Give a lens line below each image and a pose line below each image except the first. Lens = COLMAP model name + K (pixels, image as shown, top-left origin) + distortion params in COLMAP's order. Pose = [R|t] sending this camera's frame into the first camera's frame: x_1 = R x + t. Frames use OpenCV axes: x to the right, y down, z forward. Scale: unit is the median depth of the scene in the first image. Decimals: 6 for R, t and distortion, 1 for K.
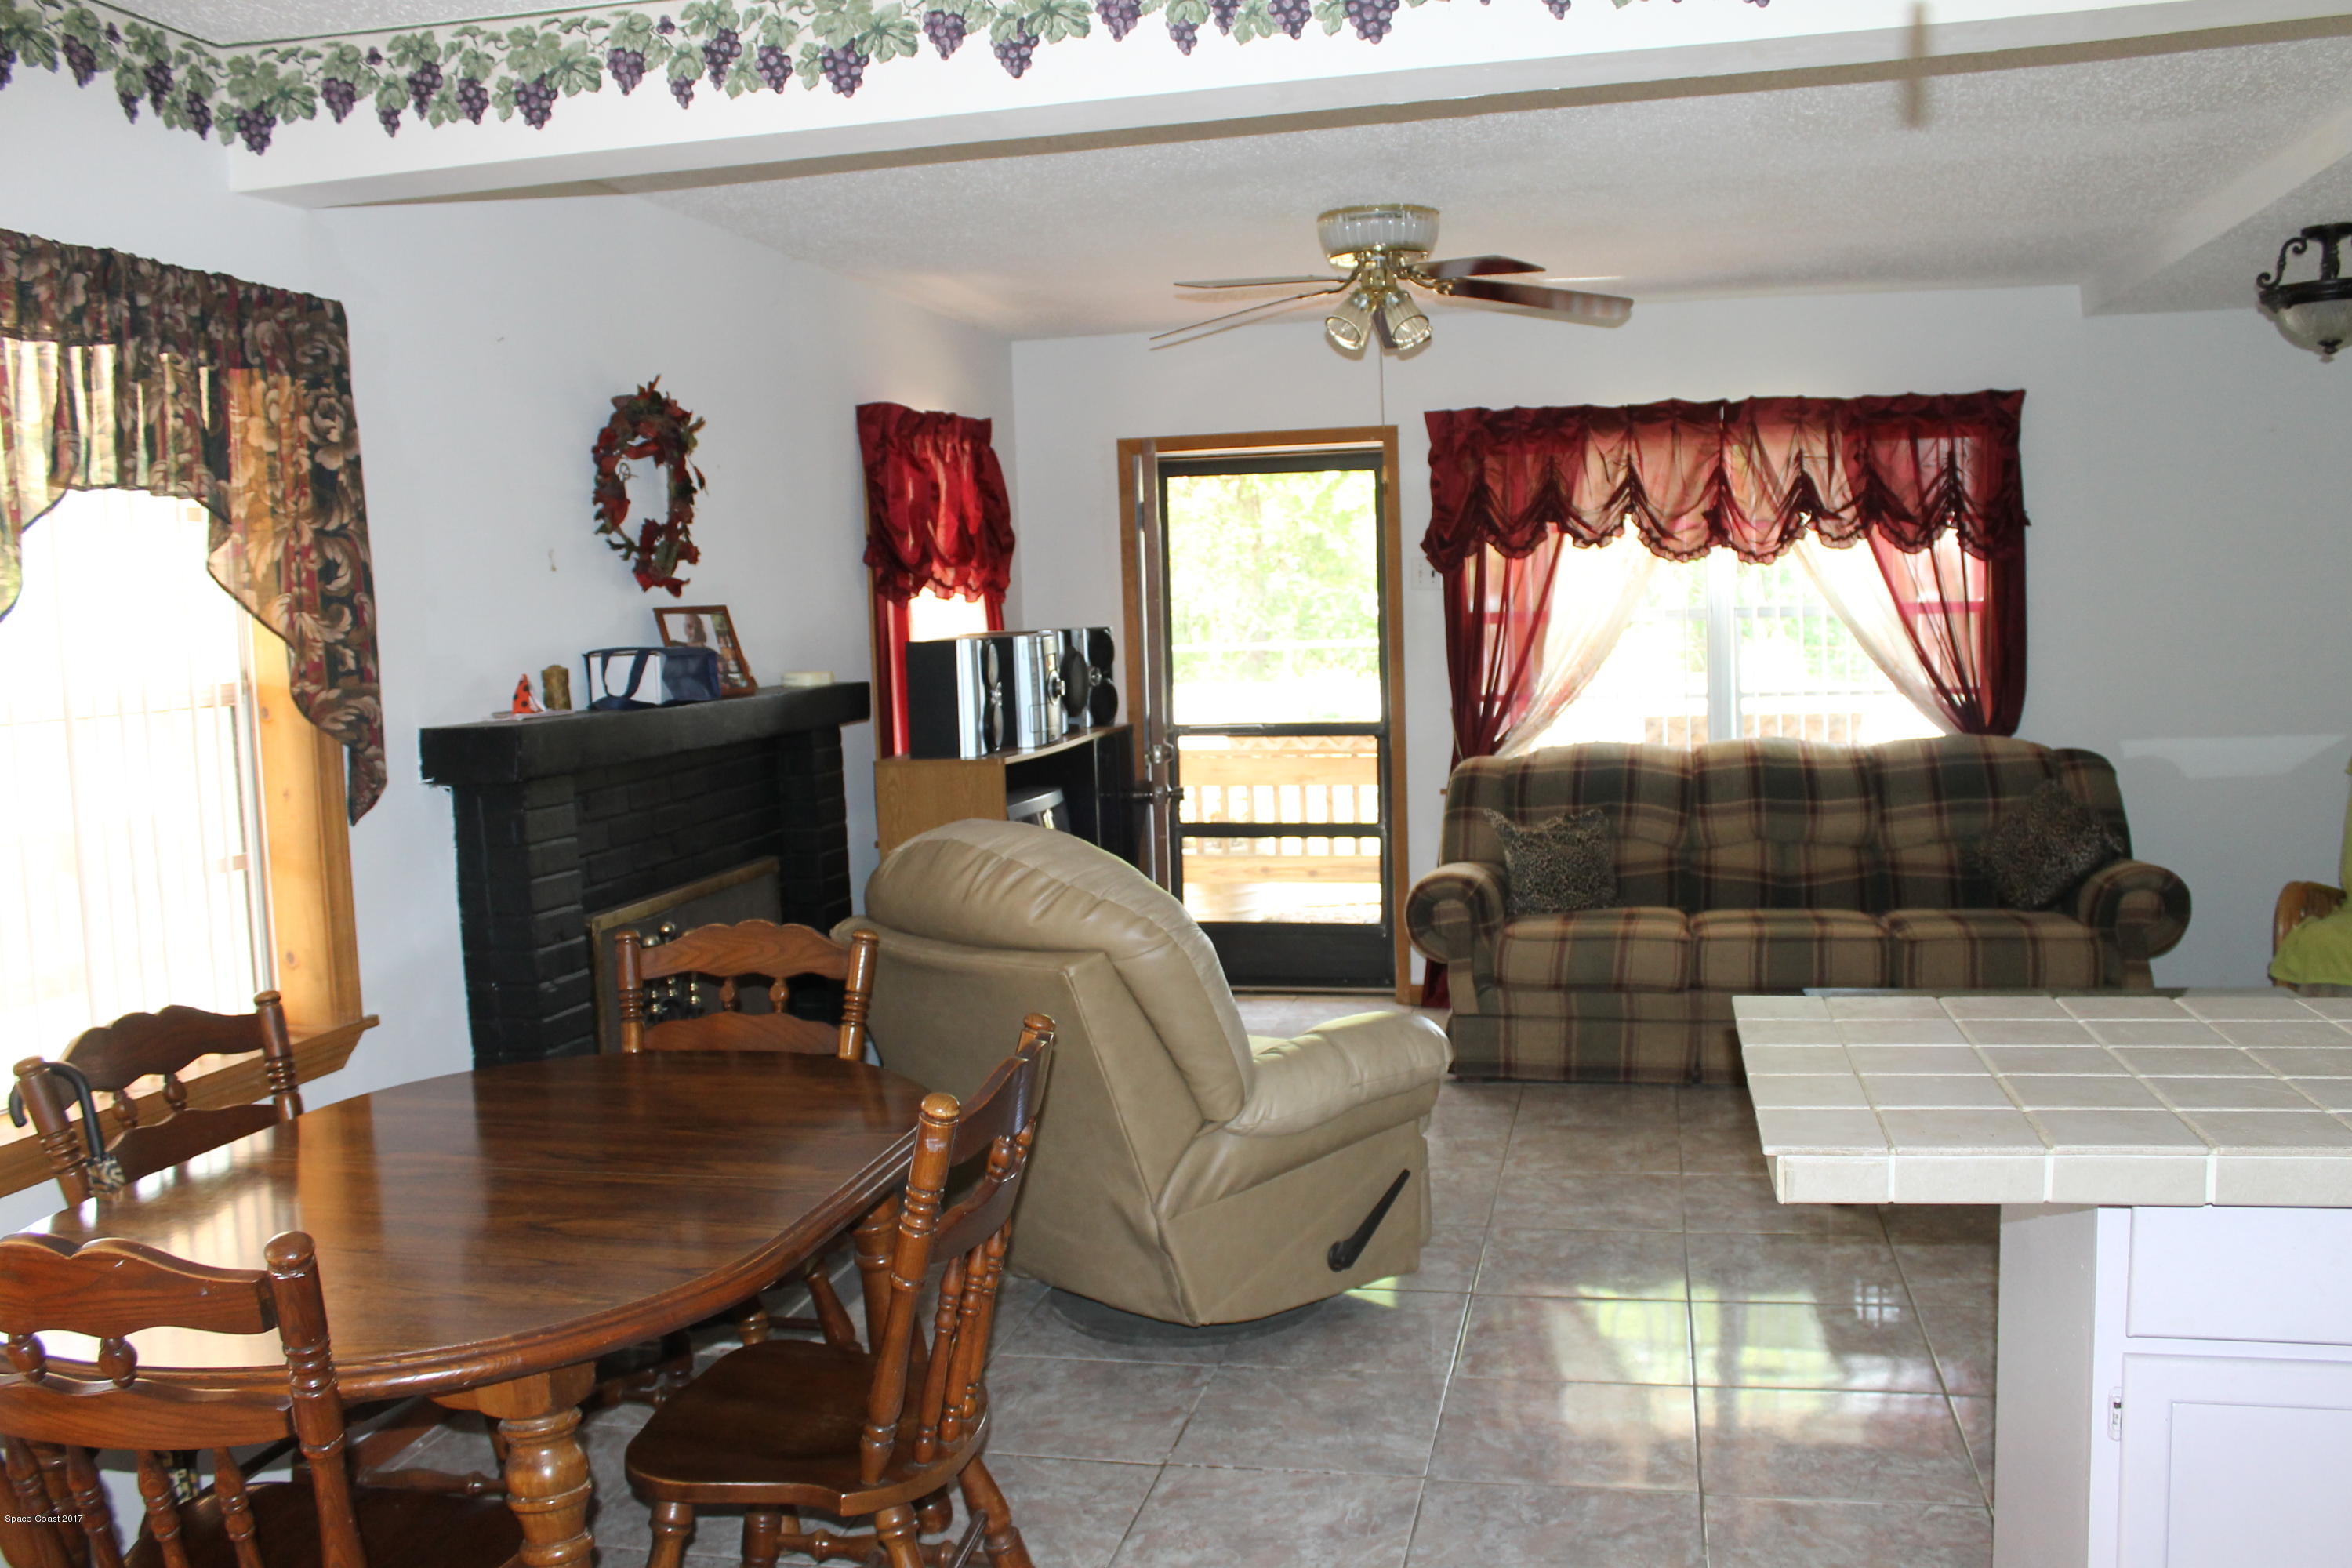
lens RADIAL K [[1969.9, 0, 1197.5], [0, 1969.9, 790.7], [0, 0, 1]] dist [-0.163198, 0.143476]
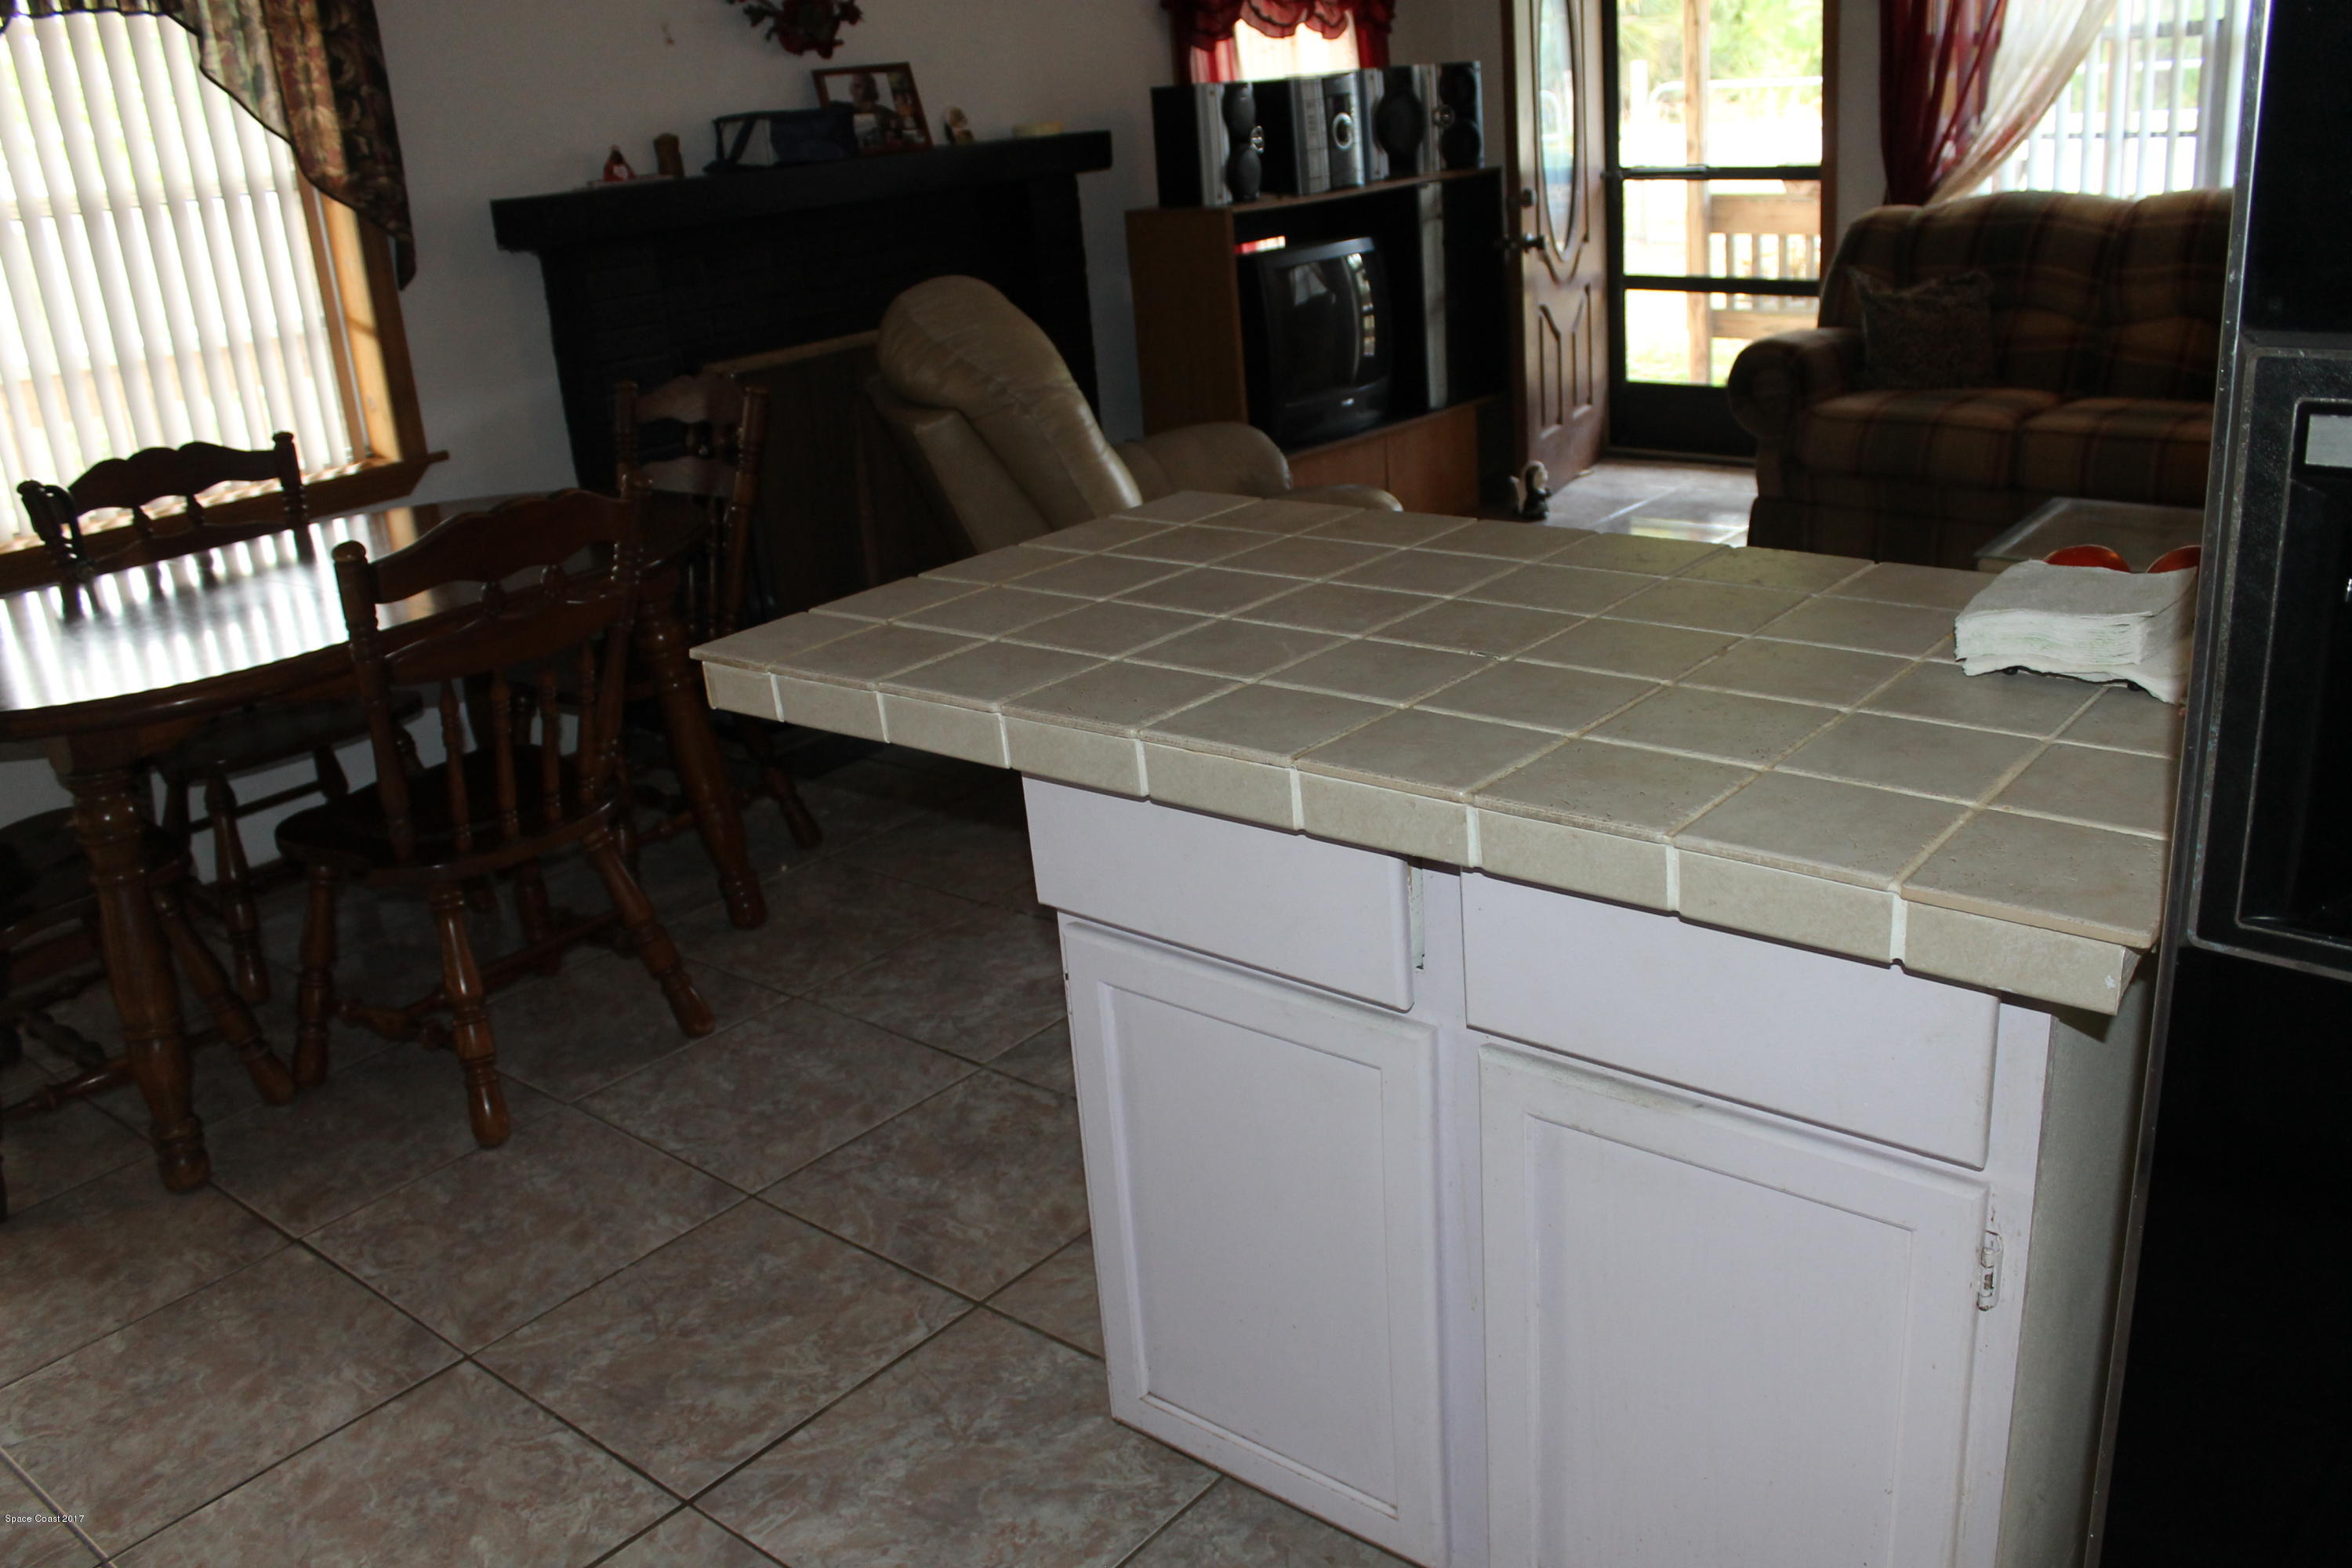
lens RADIAL K [[1969.9, 0, 1197.5], [0, 1969.9, 790.7], [0, 0, 1]] dist [-0.163198, 0.143476]
pose [[0.887758, 0.125892, -0.442761, 0.303453], [0.003240, 0.960141, 0.279498, -0.006955], [0.460299, -0.249561, 0.851965, 0.080573]]
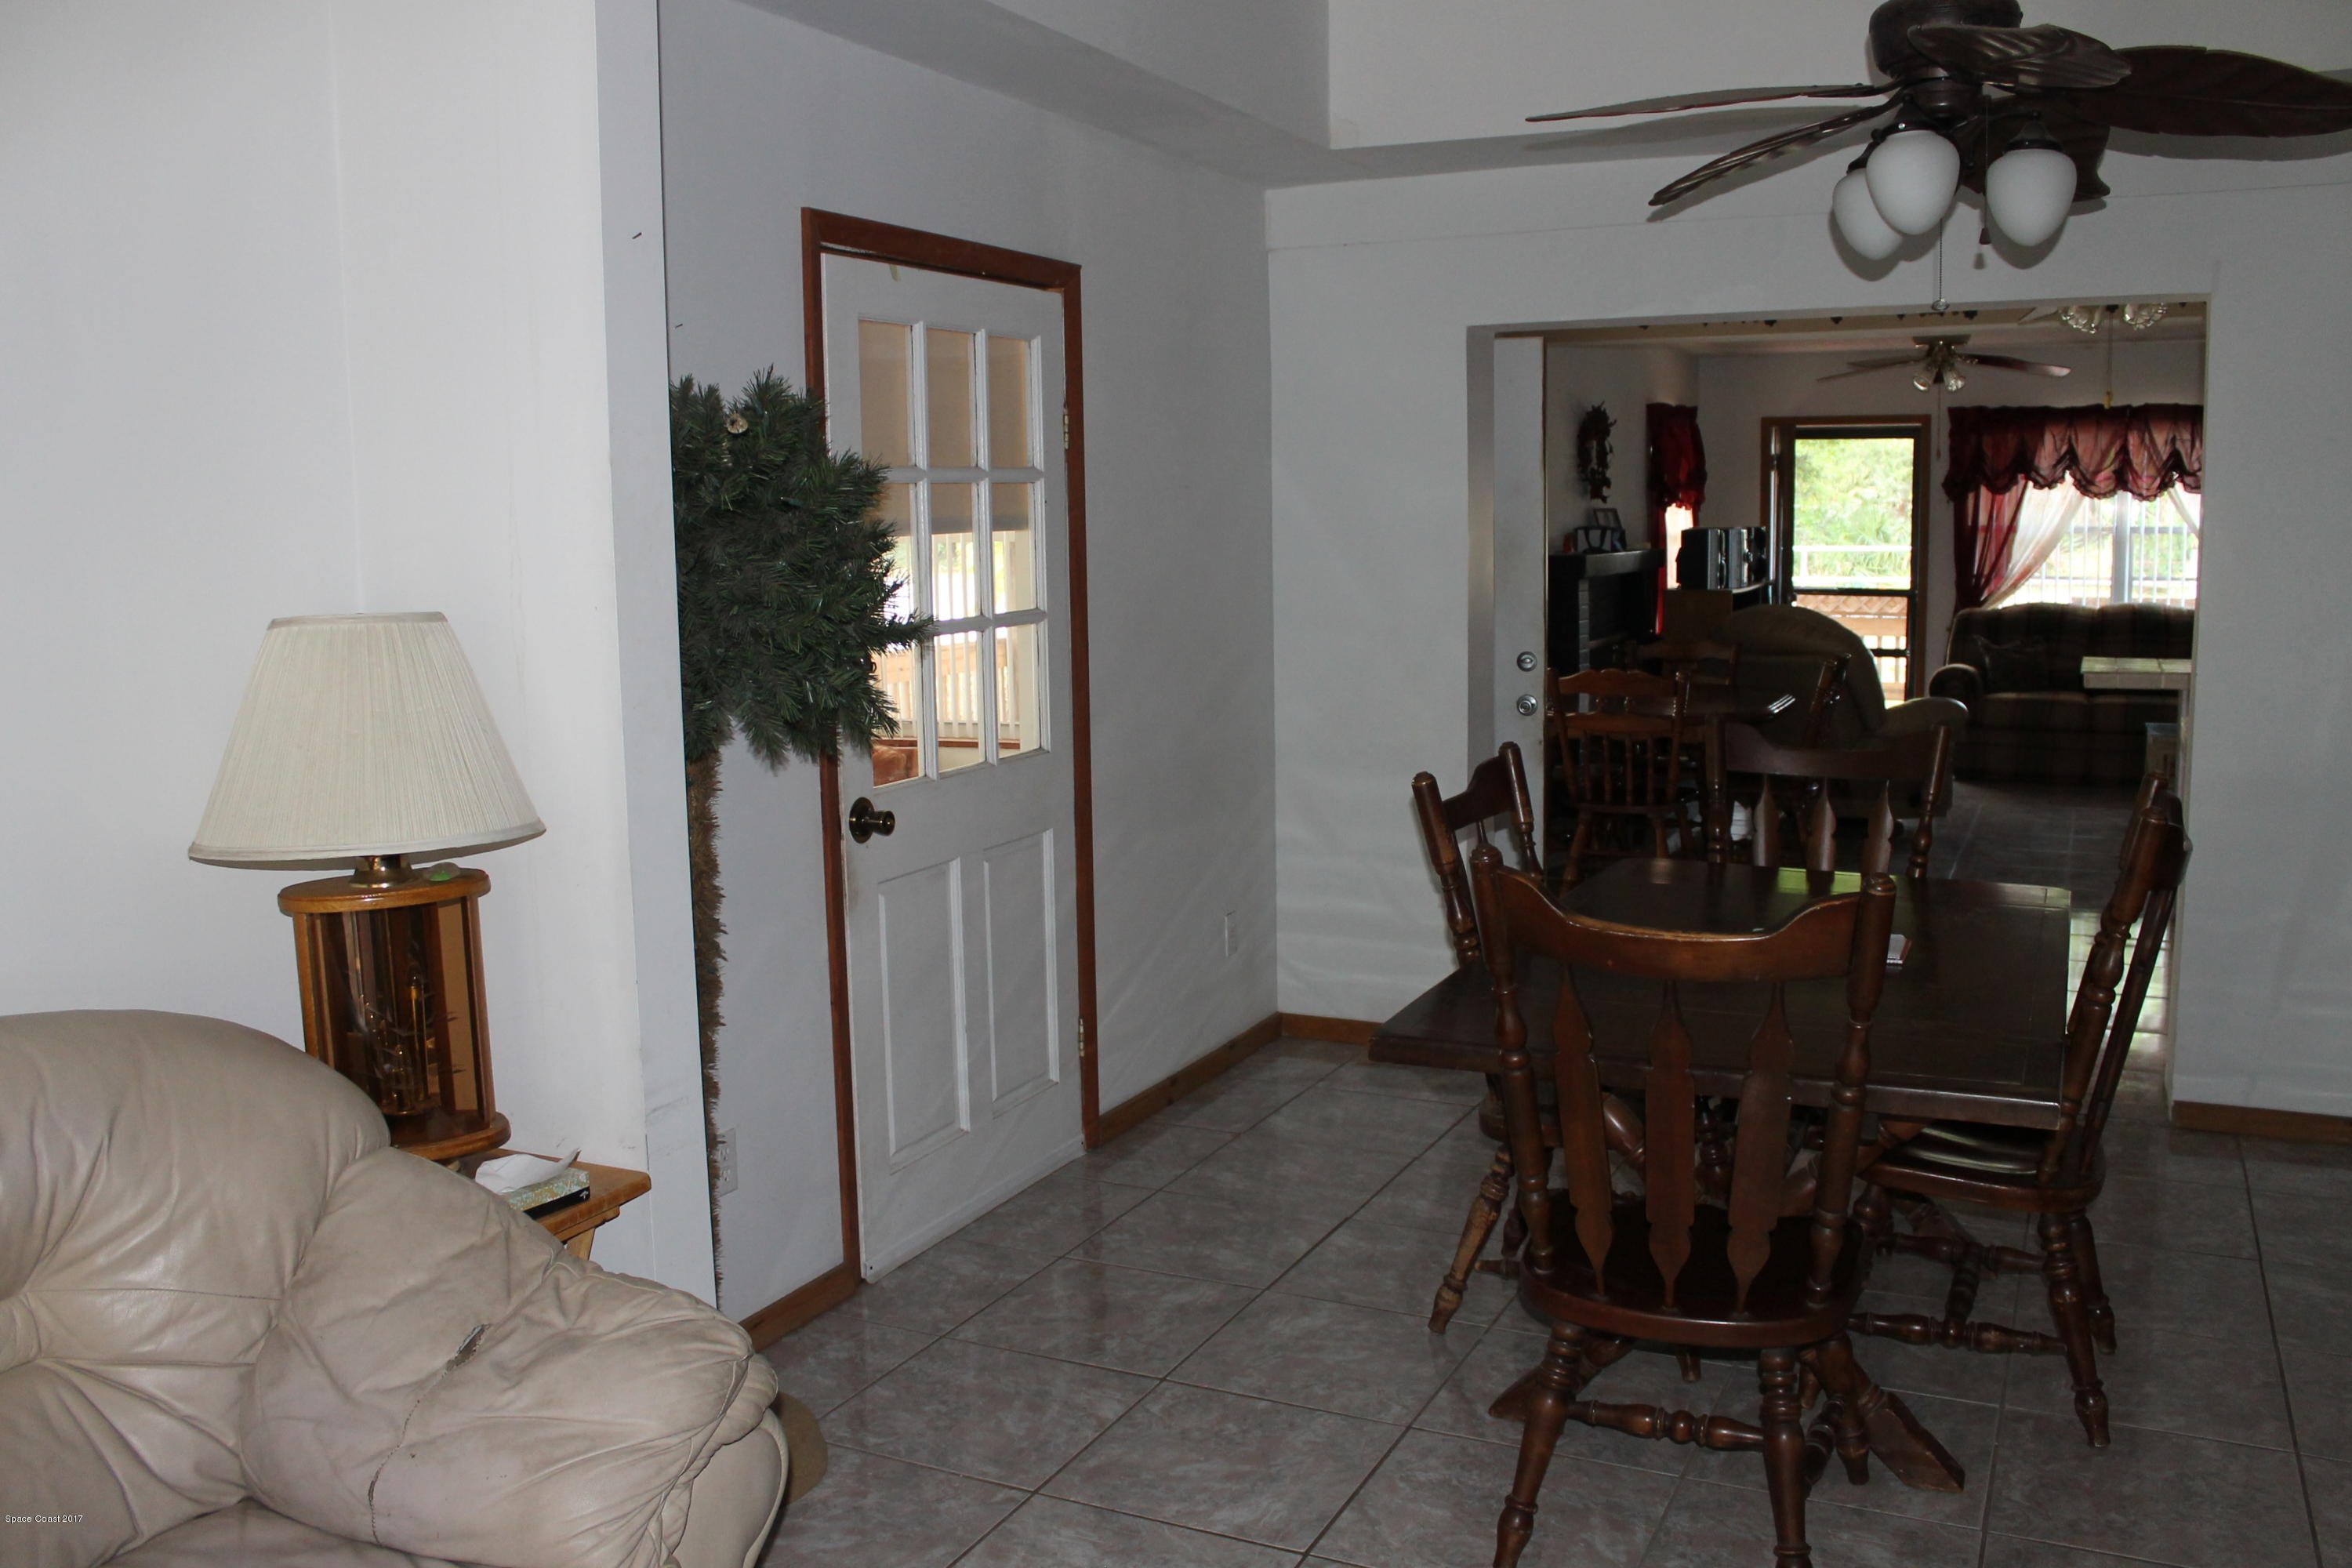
lens RADIAL K [[1969.9, 0, 1197.5], [0, 1969.9, 790.7], [0, 0, 1]] dist [-0.163198, 0.143476]
pose [[0.977099, 0.049970, -0.206834, -0.178483], [-0.039729, 0.997784, 0.053379, 0.086455], [0.209043, -0.043939, 0.976919, -0.877750]]
